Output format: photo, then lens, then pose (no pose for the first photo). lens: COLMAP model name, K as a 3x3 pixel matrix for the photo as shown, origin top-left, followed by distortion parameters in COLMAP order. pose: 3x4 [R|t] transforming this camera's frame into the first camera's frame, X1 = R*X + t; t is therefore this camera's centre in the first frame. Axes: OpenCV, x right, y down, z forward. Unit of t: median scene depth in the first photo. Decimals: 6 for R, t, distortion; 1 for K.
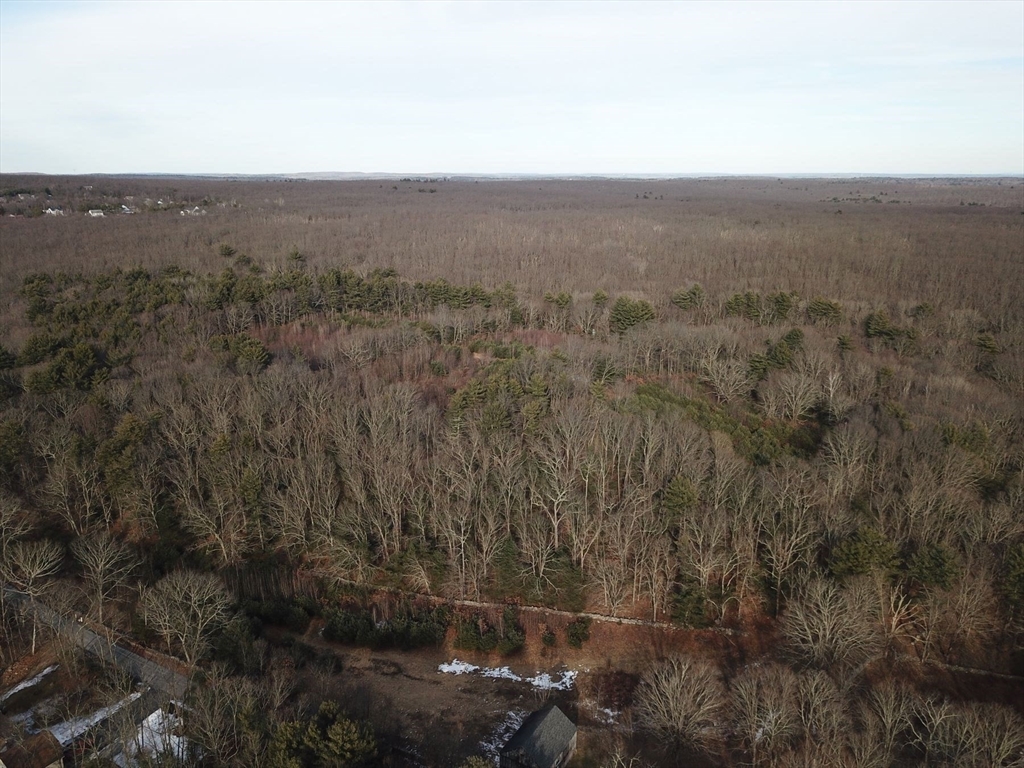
lens RADIAL K [[782.5, 0, 514.7], [0, 782.5, 384.4], [0, 0, 1]] dist [0.016812, -0.015922]
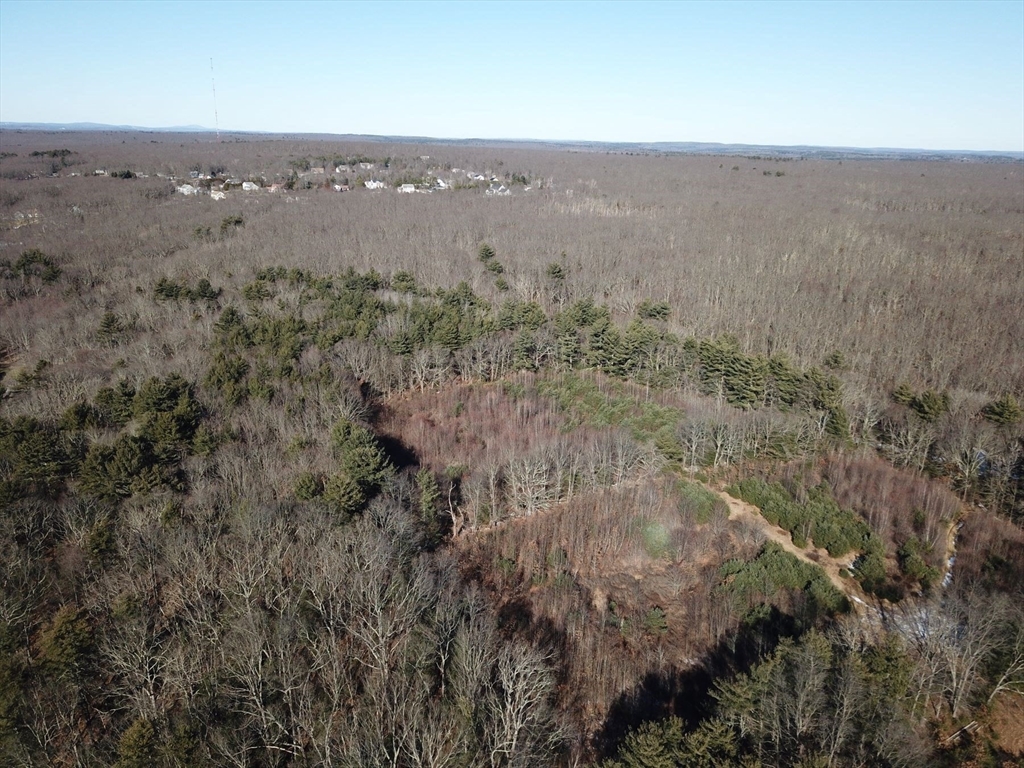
lens RADIAL K [[782.5, 0, 515.6], [0, 782.5, 382.5], [0, 0, 1]] dist [0.016812, -0.015922]
pose [[0.907164, 0.147102, -0.394227, 0.008385], [-0.133686, 0.989117, 0.061452, -0.096750], [0.398976, -0.003044, 0.916956, 0.276892]]
